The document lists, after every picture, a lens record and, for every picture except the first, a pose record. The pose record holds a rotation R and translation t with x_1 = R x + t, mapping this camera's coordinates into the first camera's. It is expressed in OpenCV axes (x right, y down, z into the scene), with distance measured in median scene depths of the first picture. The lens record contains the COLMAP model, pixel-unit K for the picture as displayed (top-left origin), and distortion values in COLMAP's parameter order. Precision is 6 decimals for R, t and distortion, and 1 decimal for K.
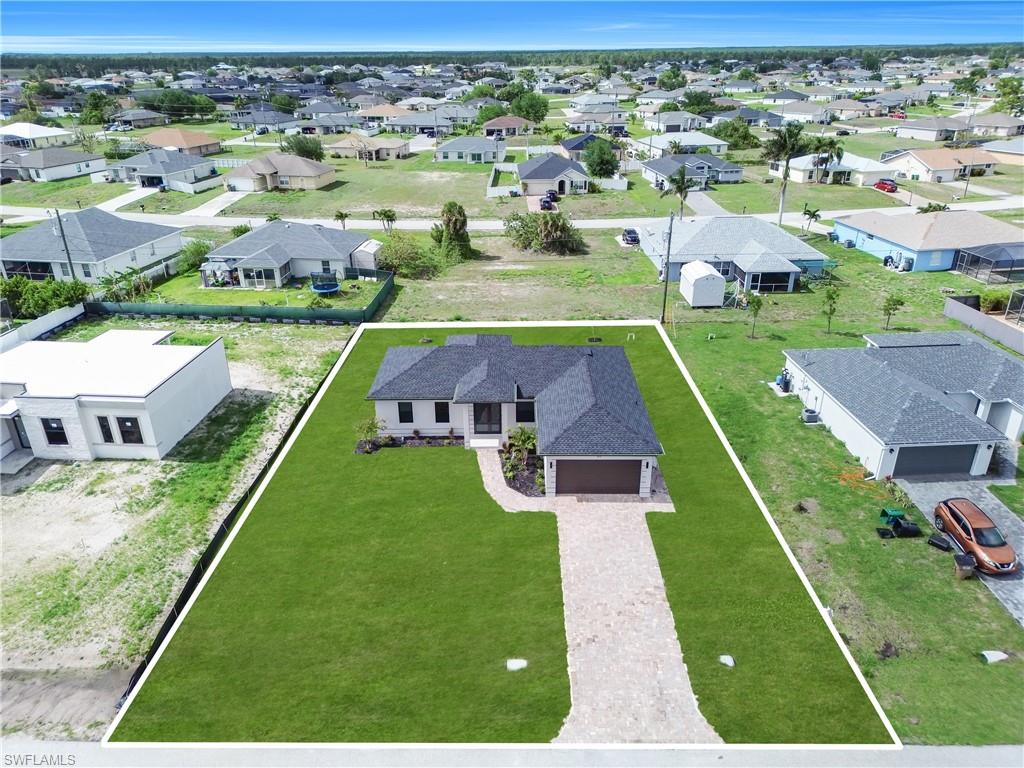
lens RADIAL K [[714.8, 0, 512.0], [0, 714.8, 384.0], [0, 0, 1]] dist [0.068050, -0.075233]
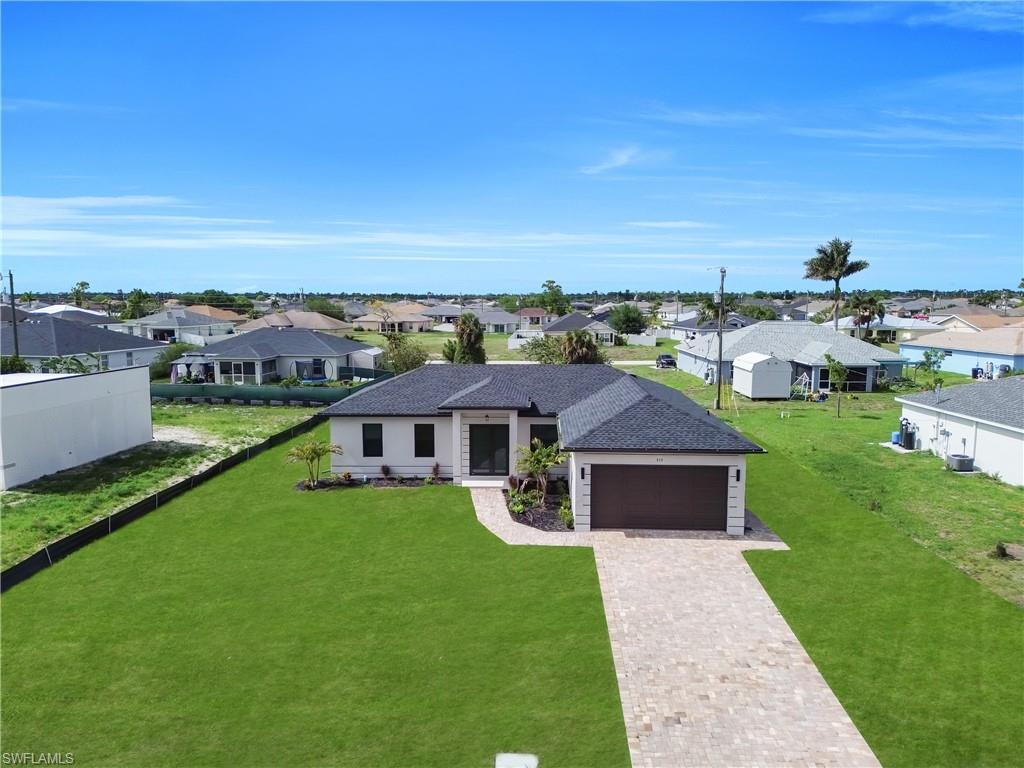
lens RADIAL K [[714.8, 0, 512.0], [0, 714.8, 384.0], [0, 0, 1]] dist [0.068050, -0.075233]
pose [[0.999324, 0.010037, -0.035379, 0.008353], [-0.020407, 0.951678, -0.306420, 0.139844], [0.030593, 0.306934, 0.951239, 0.224337]]
